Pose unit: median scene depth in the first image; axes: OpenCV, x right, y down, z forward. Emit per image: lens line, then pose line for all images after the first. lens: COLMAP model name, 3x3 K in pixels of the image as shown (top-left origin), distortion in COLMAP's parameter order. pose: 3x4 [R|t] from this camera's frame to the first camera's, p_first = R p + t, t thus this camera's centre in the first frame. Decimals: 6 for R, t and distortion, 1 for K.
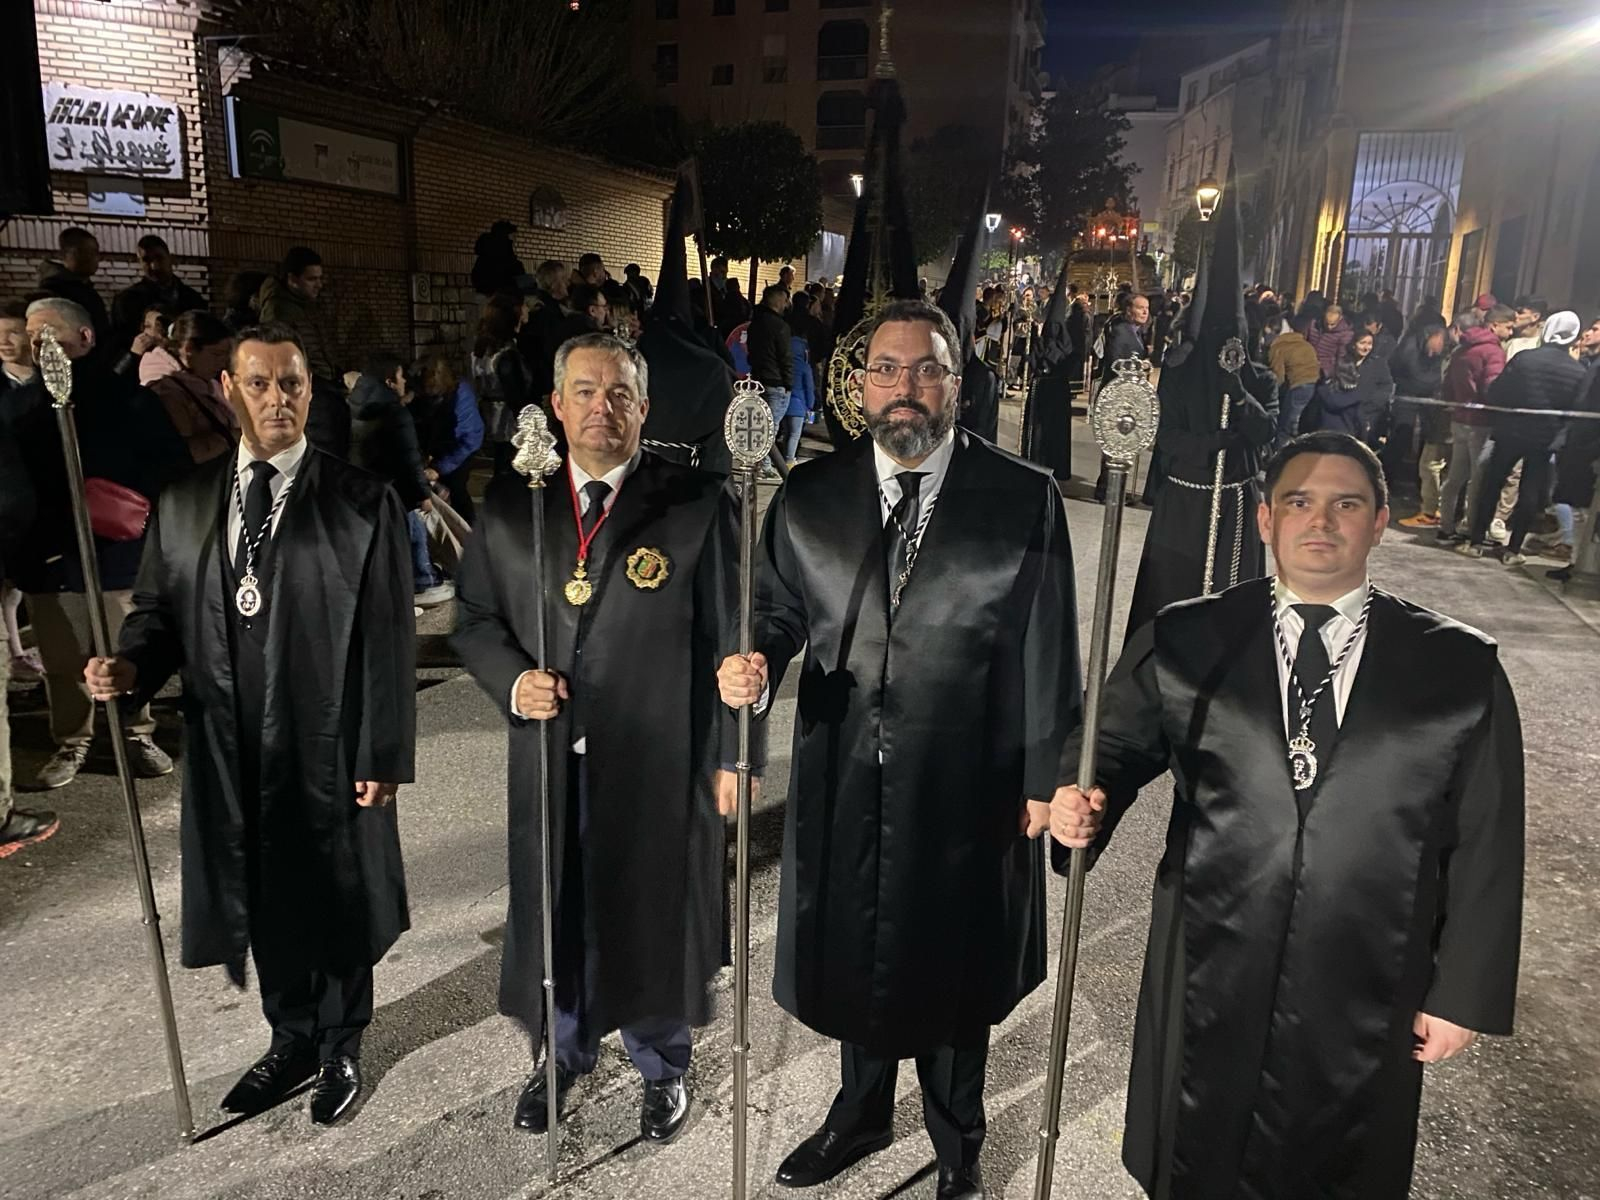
lens RADIAL K [[1235.4, 0, 800.0], [0, 1235.4, 600.0], [0, 0, 1]] dist [0.020686, -0.011980]
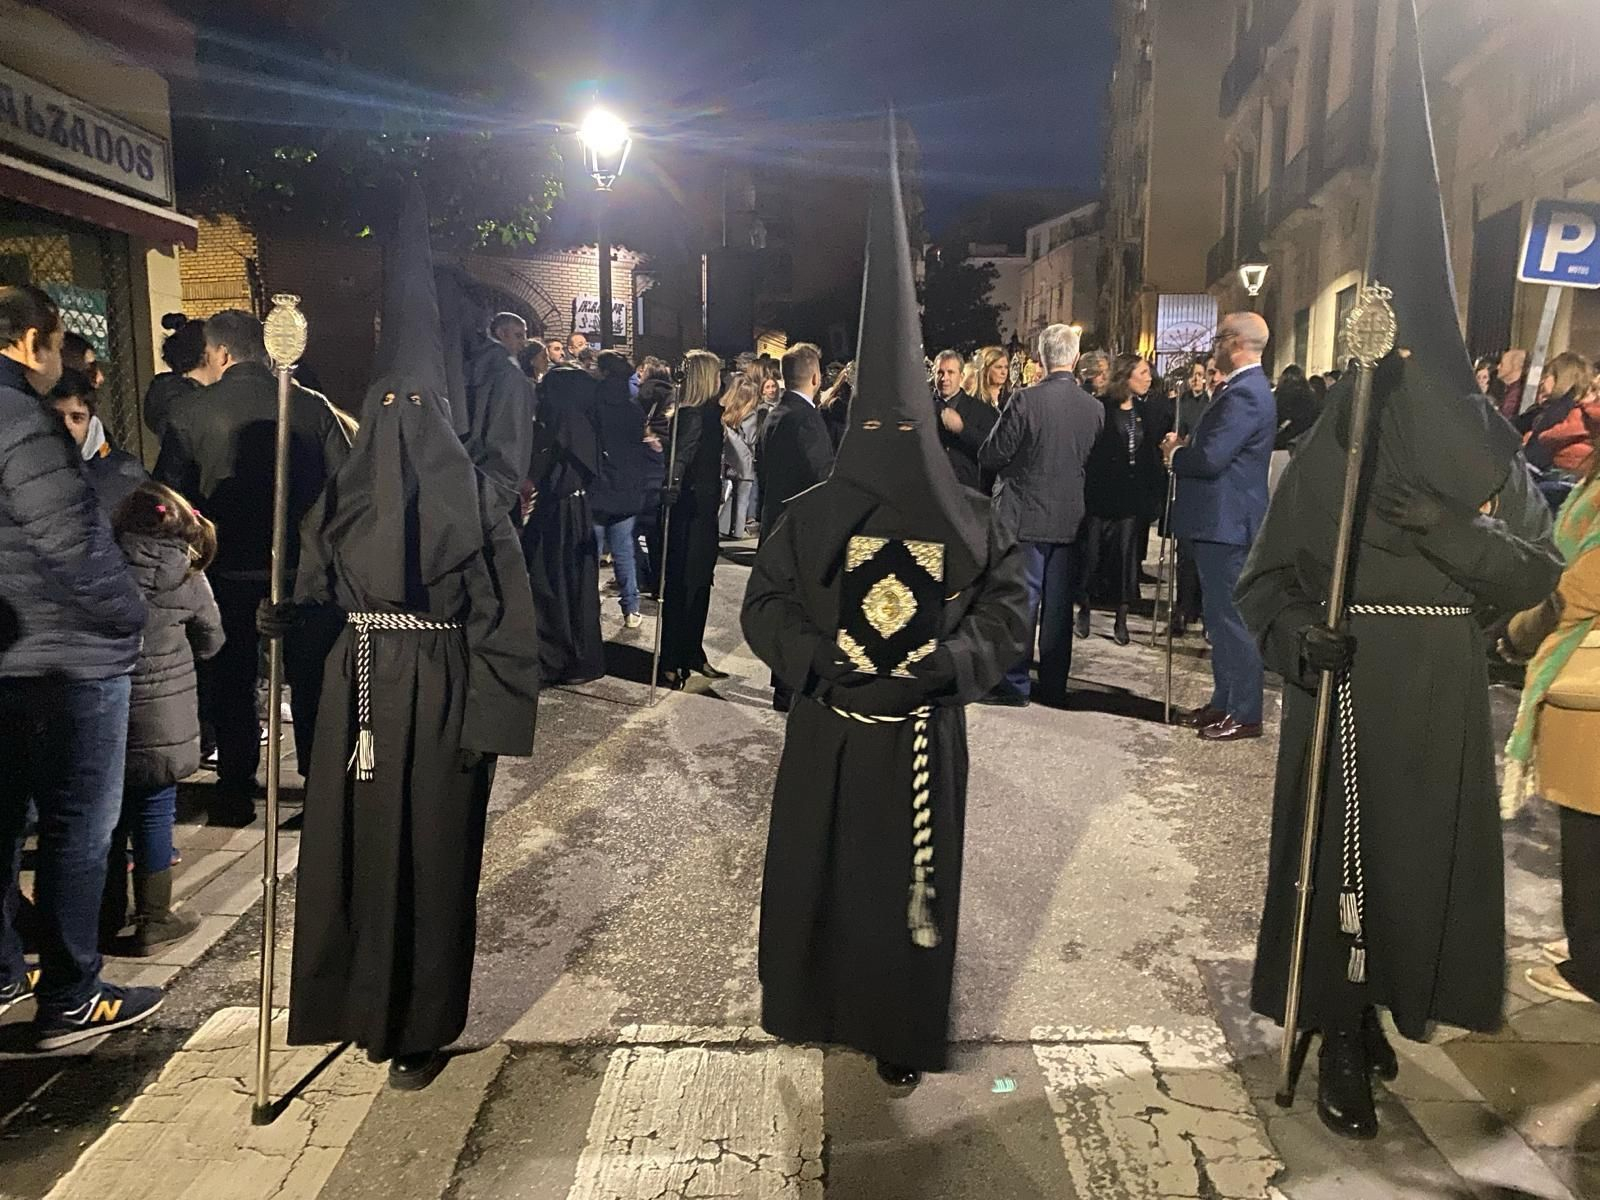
lens RADIAL K [[1199.9, 0, 813.2], [0, 1199.9, 601.2], [0, 0, 1]] dist [0.046655, -0.063584]
pose [[0.992931, -0.037603, 0.112579, -0.343948], [0.047466, 0.995142, -0.086250, 0.252739], [-0.108788, 0.090984, 0.989892, -0.851099]]
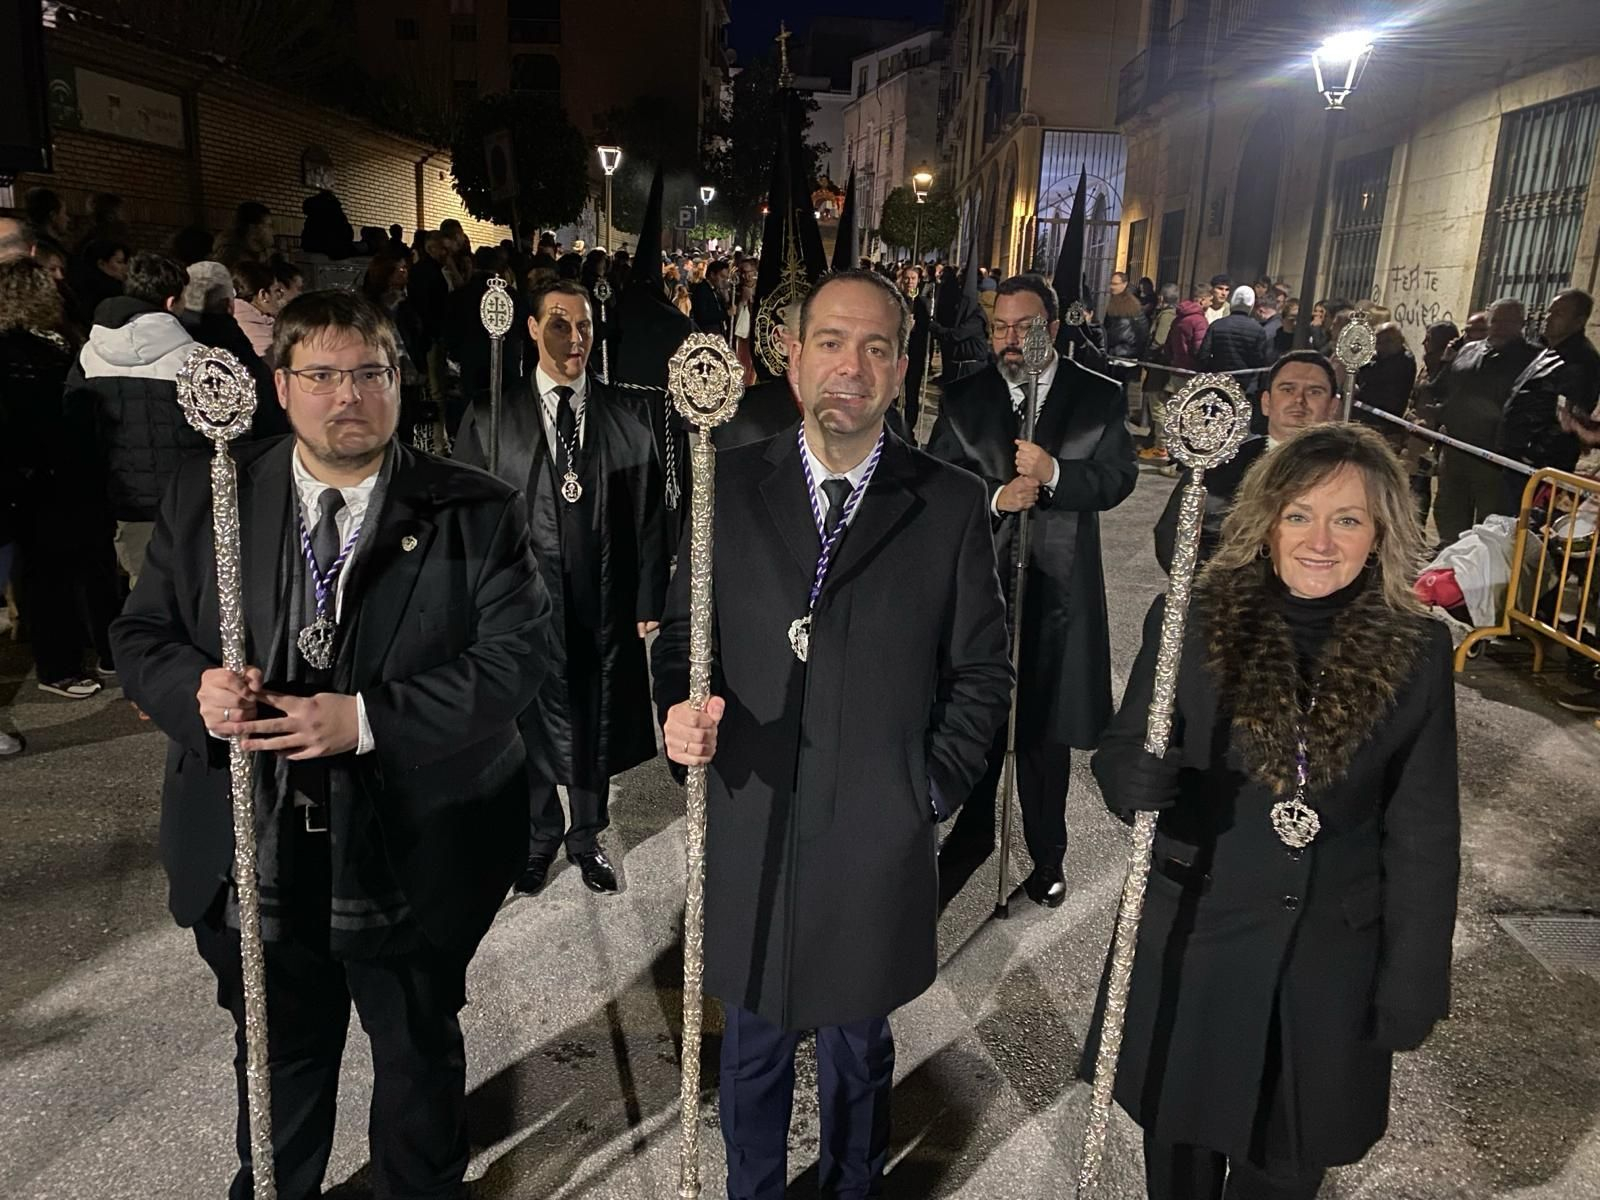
lens RADIAL K [[1217.3, 0, 800.0], [0, 1217.3, 600.0], [0, 0, 1]] dist [0.028870, -0.032546]
pose [[0.967852, -0.046186, 0.247243, -0.107846], [0.039400, 0.998700, 0.032329, 0.020563], [-0.248415, -0.021549, 0.968414, -0.078826]]
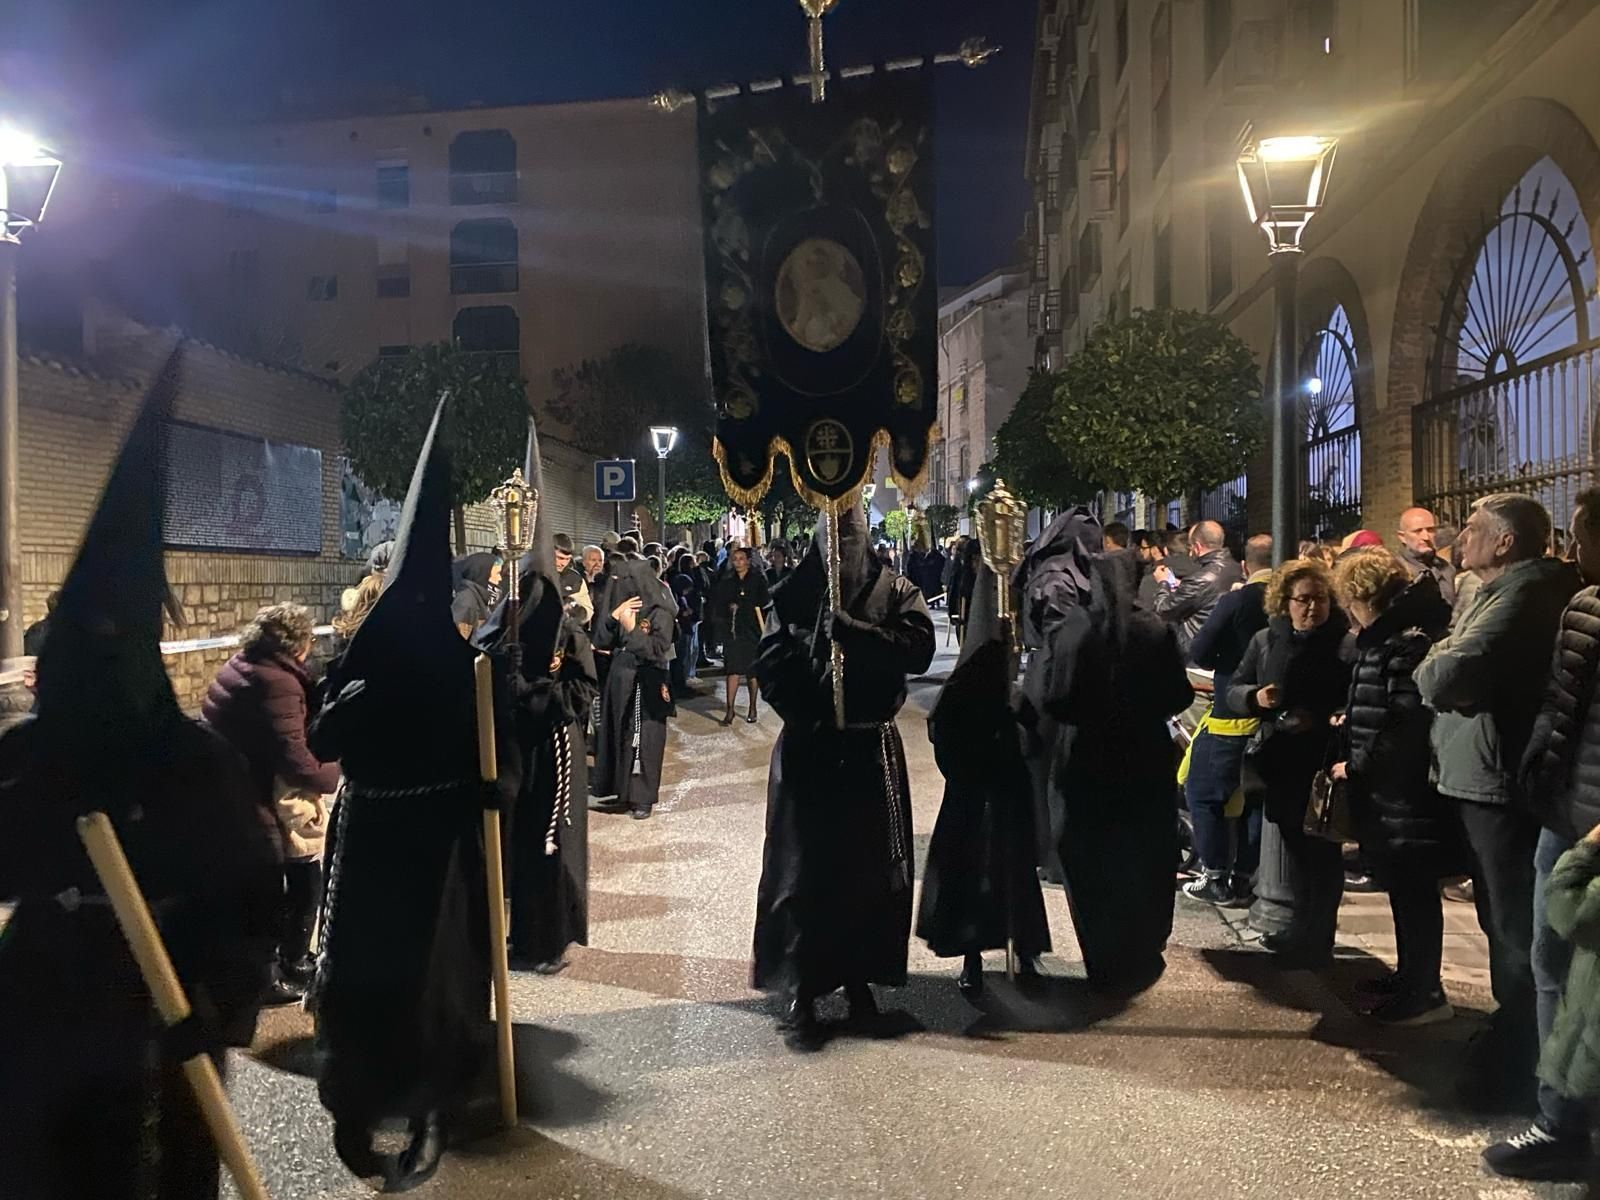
lens RADIAL K [[1235.4, 0, 800.0], [0, 1235.4, 600.0], [0, 0, 1]] dist [0.020686, -0.011980]
pose [[0.979128, -0.039189, 0.199429, 0.267859], [0.080891, 0.975310, -0.205494, -0.297844], [-0.186452, 0.217337, 0.958123, 1.226021]]
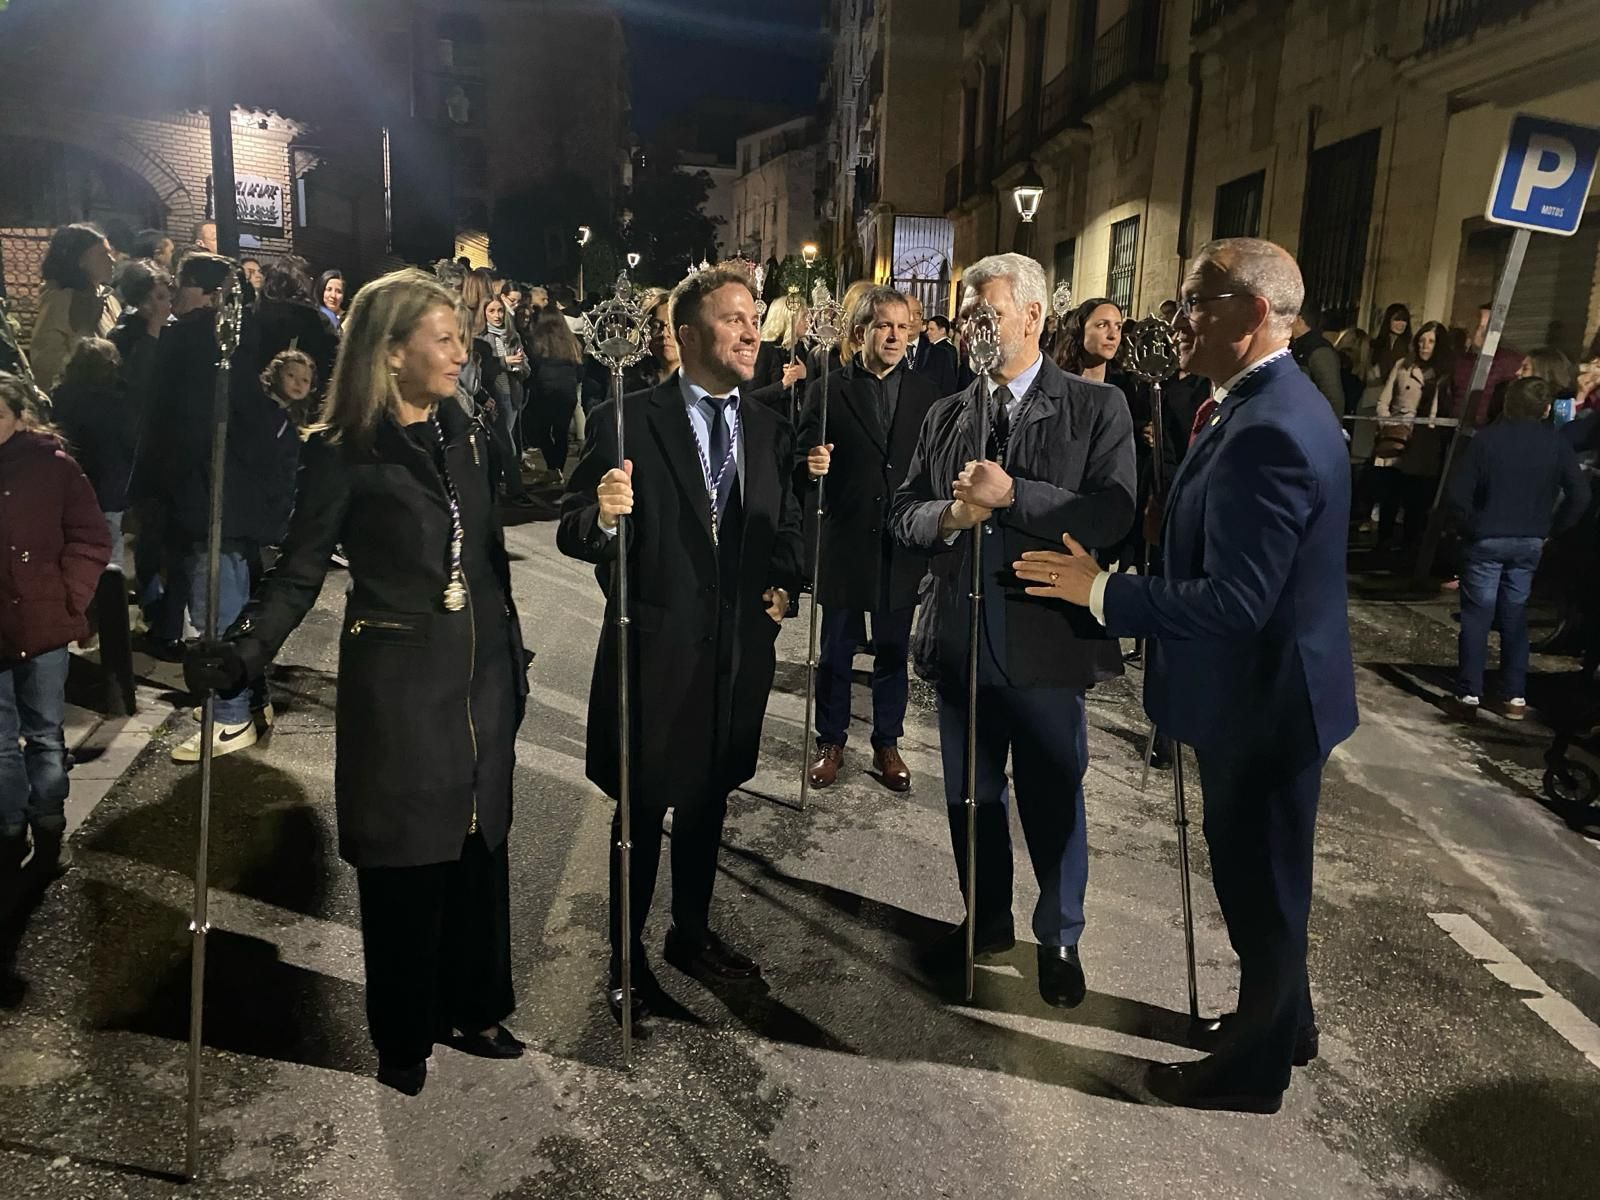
lens RADIAL K [[1199.9, 0, 813.2], [0, 1199.9, 601.2], [0, 0, 1]] dist [0.046655, -0.063584]
pose [[0.936312, -0.063991, 0.345288, -0.339482], [0.069579, 0.997569, -0.003799, 0.185789], [-0.344206, 0.027582, 0.938489, -0.641591]]
